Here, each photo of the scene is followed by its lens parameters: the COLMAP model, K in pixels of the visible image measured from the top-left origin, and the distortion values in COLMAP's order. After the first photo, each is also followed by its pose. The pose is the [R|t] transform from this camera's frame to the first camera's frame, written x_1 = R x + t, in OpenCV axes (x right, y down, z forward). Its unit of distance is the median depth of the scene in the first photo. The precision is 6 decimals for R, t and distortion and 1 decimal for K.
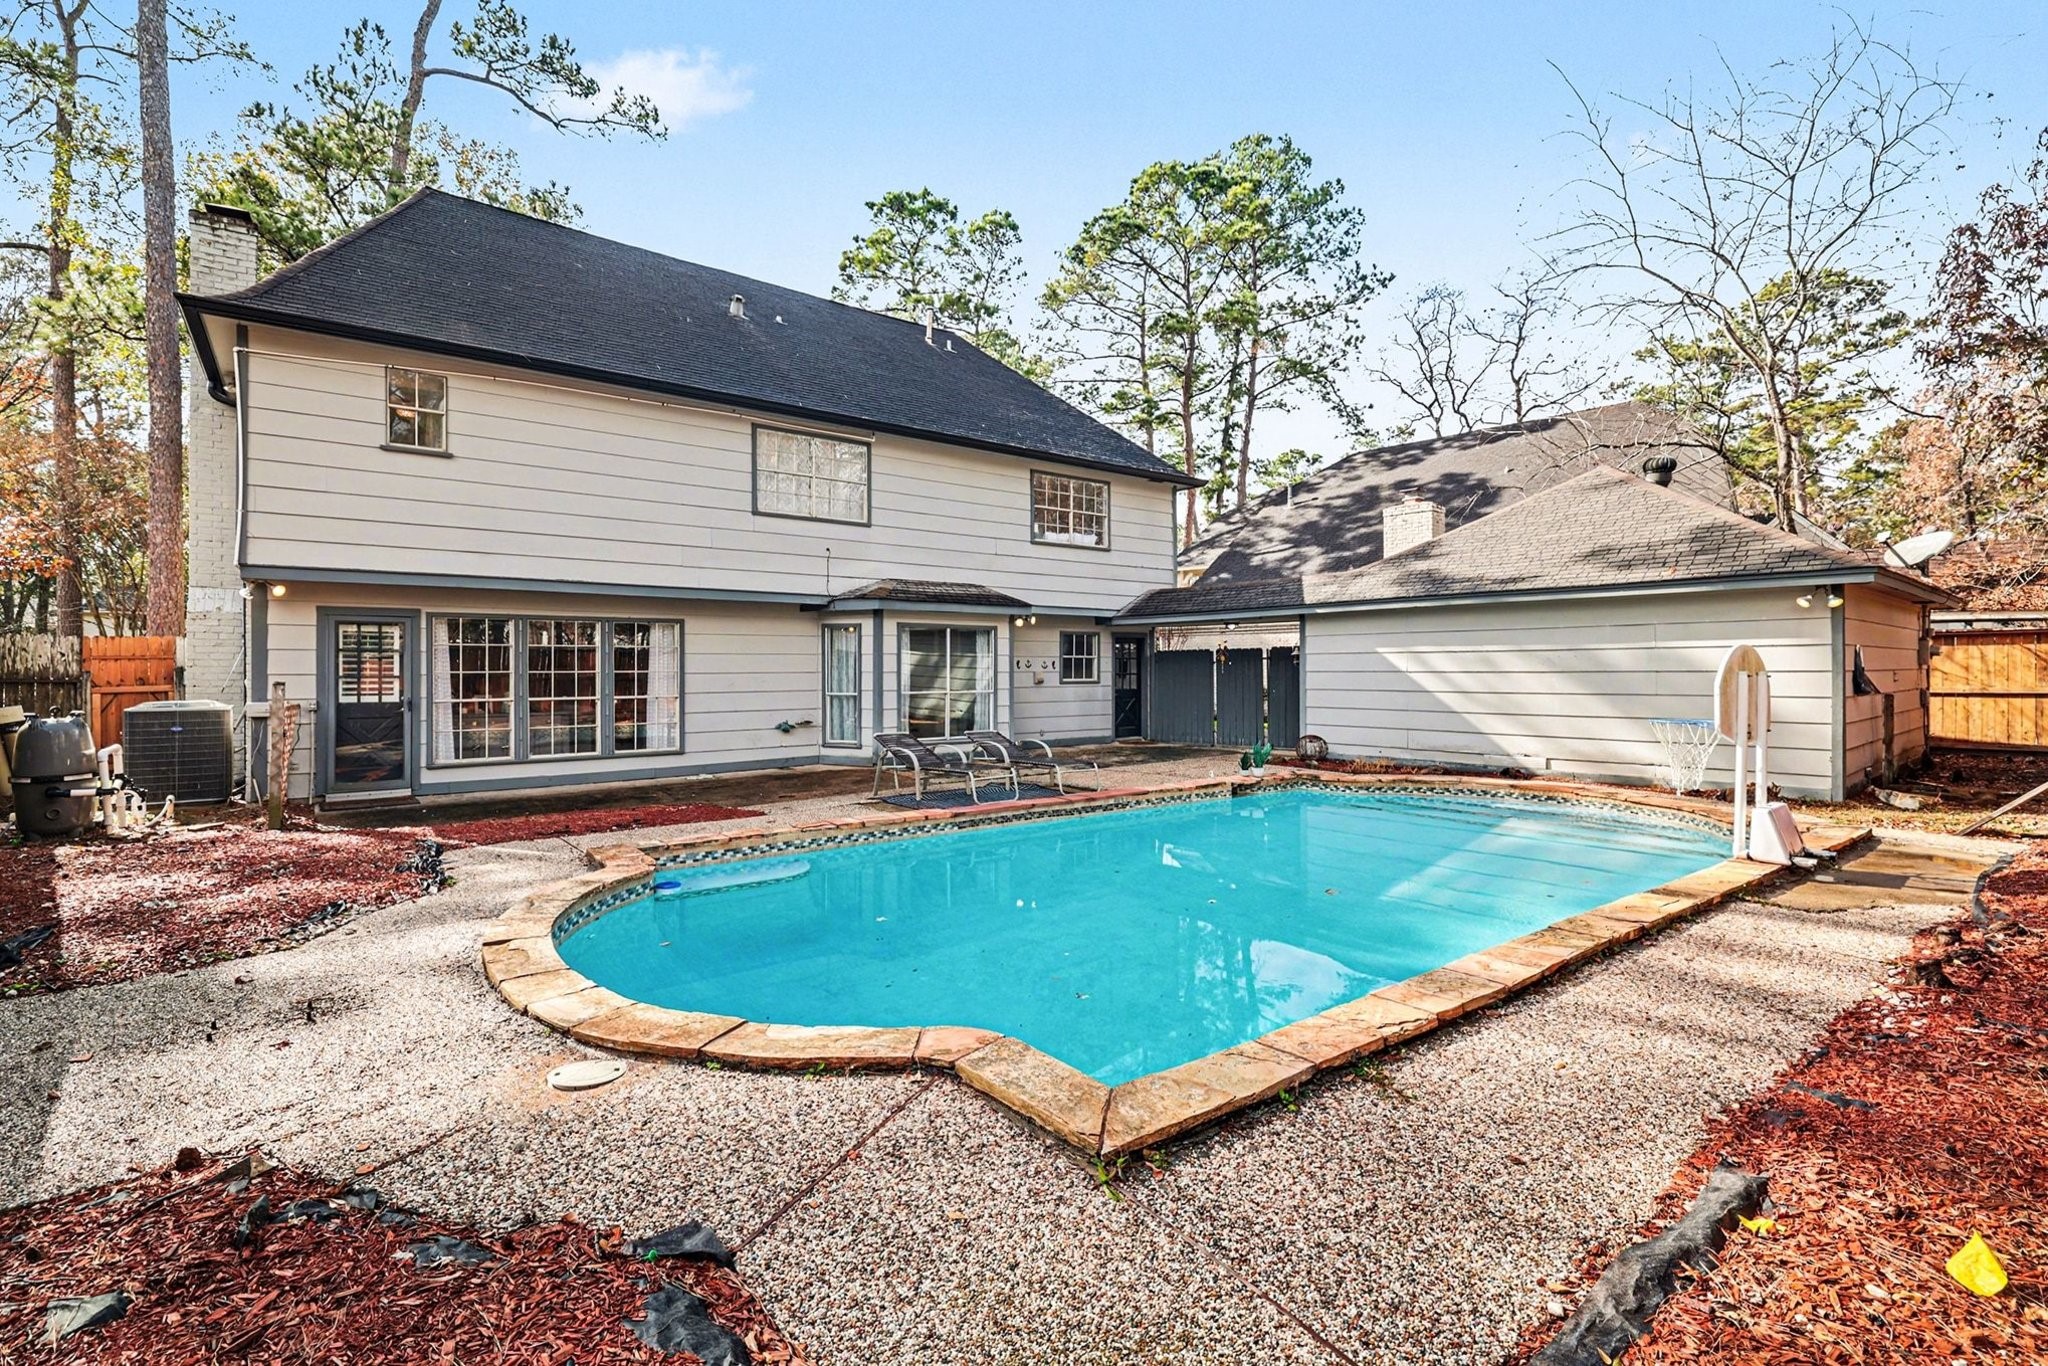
lens RADIAL K [[910.4, 0, 1021.9], [0, 910.4, 676.2], [0, 0, 1]] dist [0.010023, -0.000763]
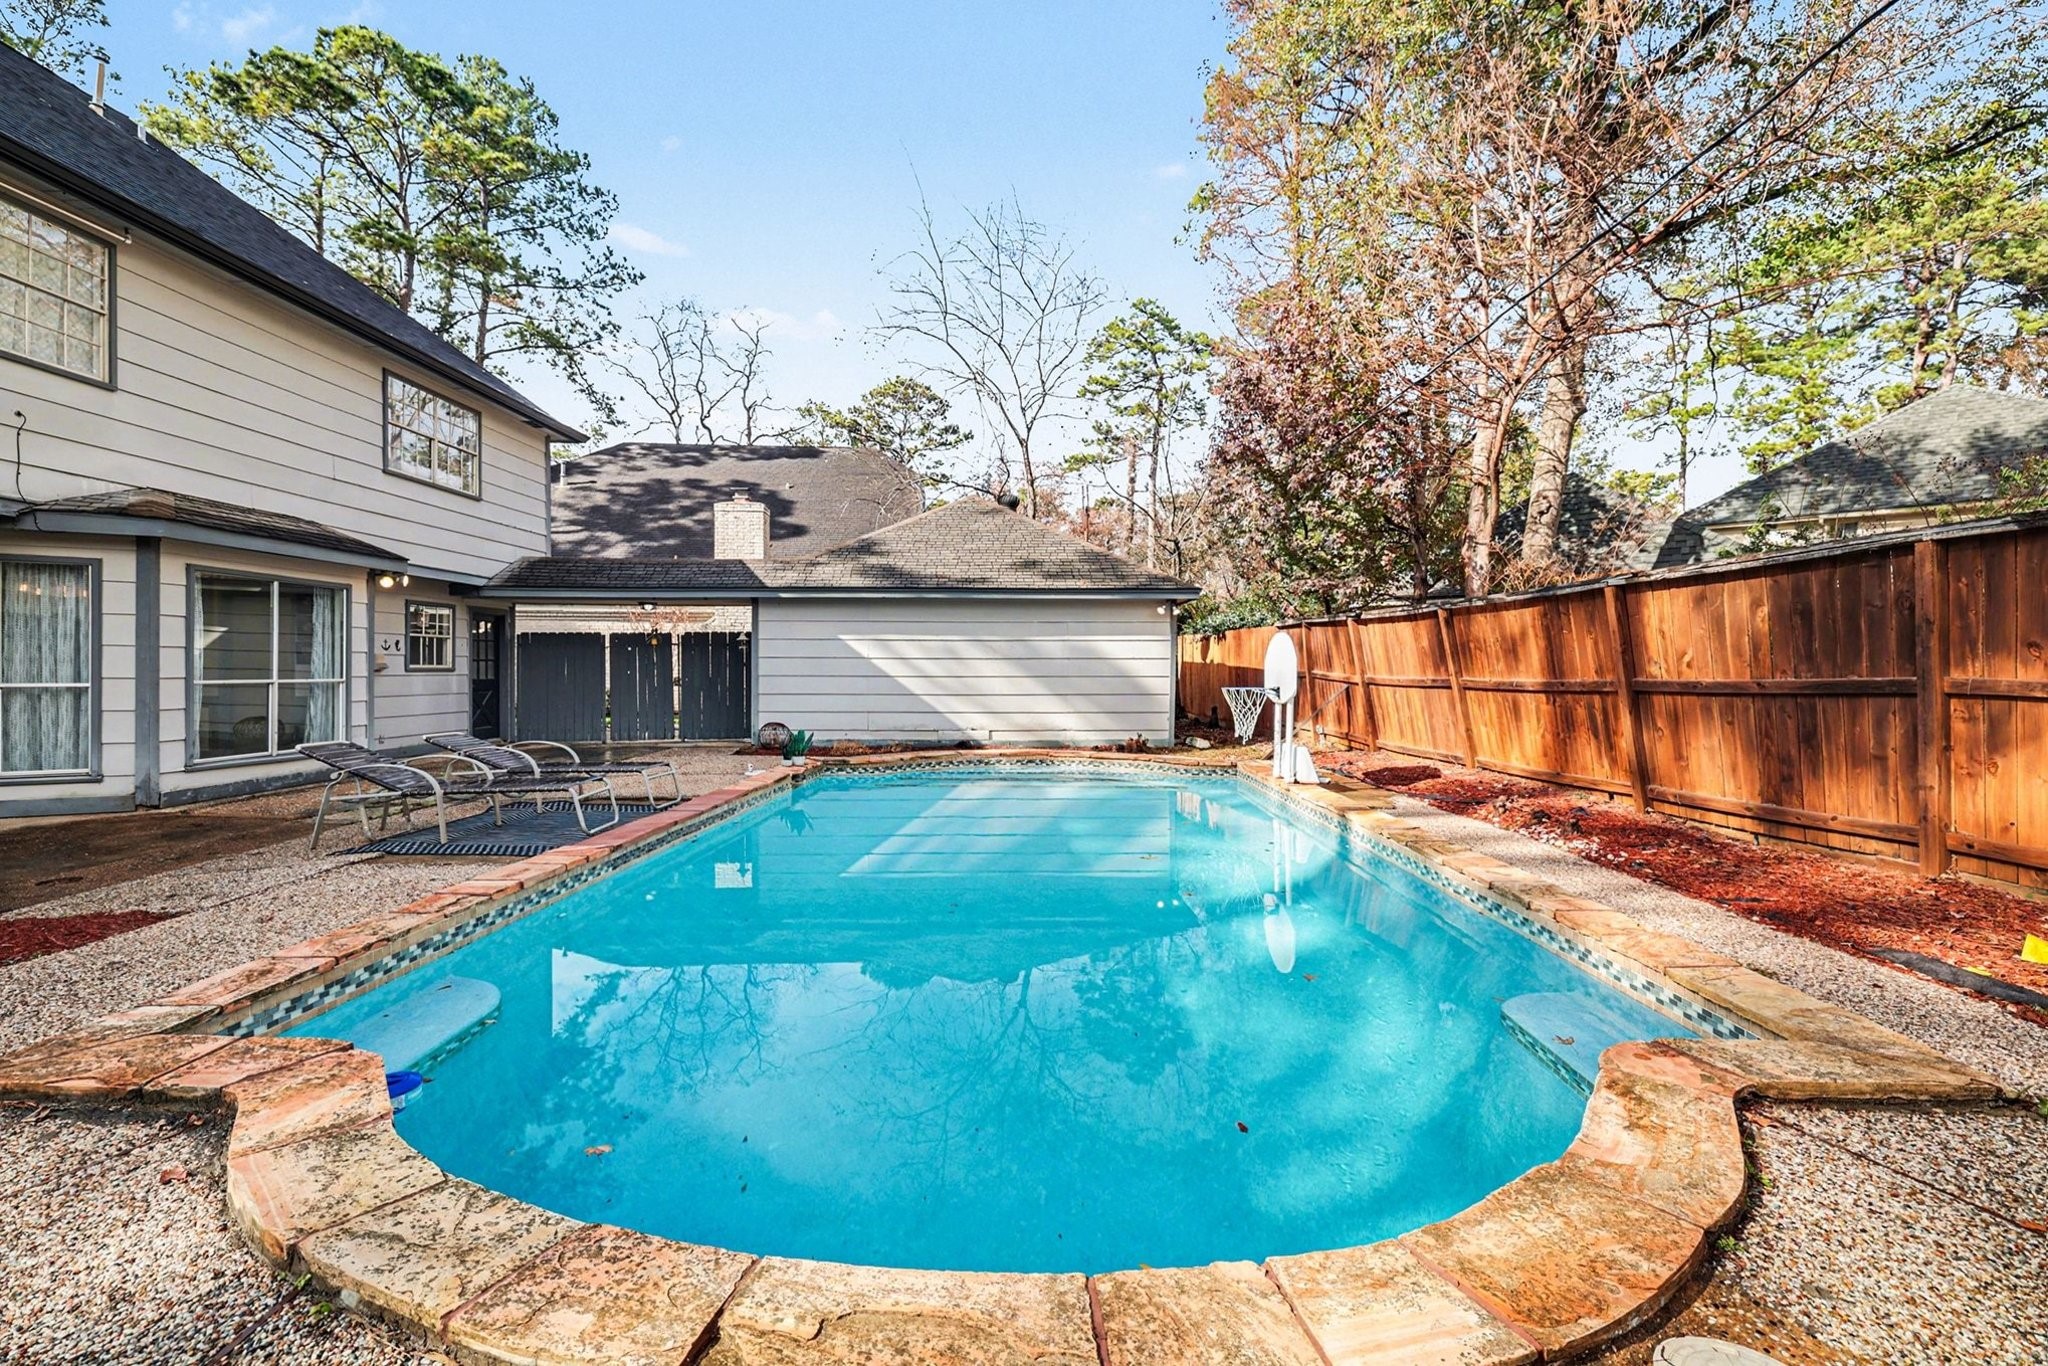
lens RADIAL K [[859.7, 0, 1023.8], [0, 859.7, 679.0], [0, 0, 1]] dist [0.007986, -0.001756]
pose [[0.632155, -0.004887, 0.774827, -0.185433], [0.000619, 0.999983, 0.005803, 0.010650], [-0.774842, -0.003189, 0.632147, 0.175923]]
